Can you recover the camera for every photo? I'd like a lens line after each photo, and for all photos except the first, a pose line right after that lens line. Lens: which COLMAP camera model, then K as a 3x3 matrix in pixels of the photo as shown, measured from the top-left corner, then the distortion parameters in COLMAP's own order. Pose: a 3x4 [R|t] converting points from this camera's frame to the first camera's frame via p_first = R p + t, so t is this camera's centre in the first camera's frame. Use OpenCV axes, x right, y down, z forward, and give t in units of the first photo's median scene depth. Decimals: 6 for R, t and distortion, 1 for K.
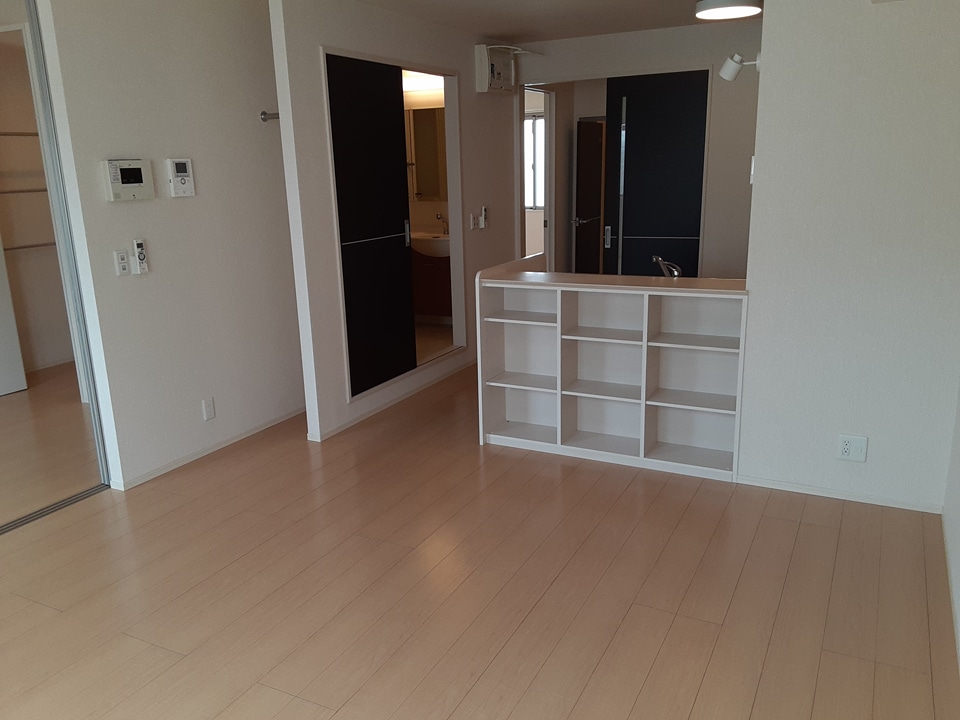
lens RADIAL K [[786.5, 0, 479.3], [0, 786.5, 360.4], [0, 0, 1]] dist [0.028504, -0.030555]
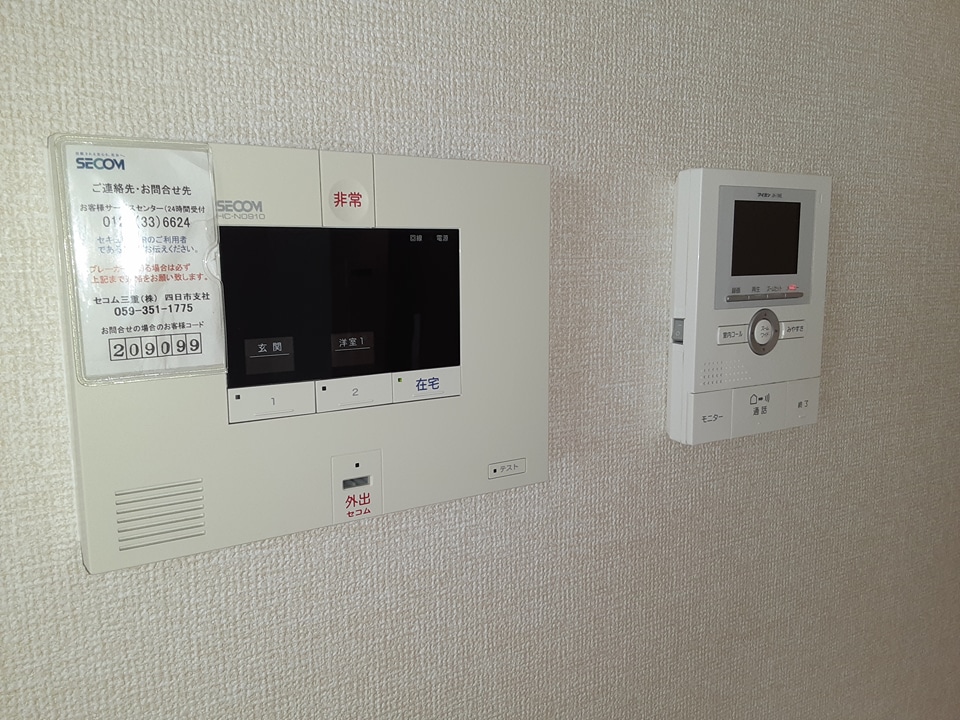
lens RADIAL K [[786.5, 0, 480.0], [0, 786.5, 360.5], [0, 0, 1]] dist [0.028504, -0.030555]
pose [[0.859228, 0.099408, -0.501842, -0.351622], [-0.146840, 0.987586, -0.055783, -0.209008], [0.490067, 0.121621, 0.863158, 0.865688]]
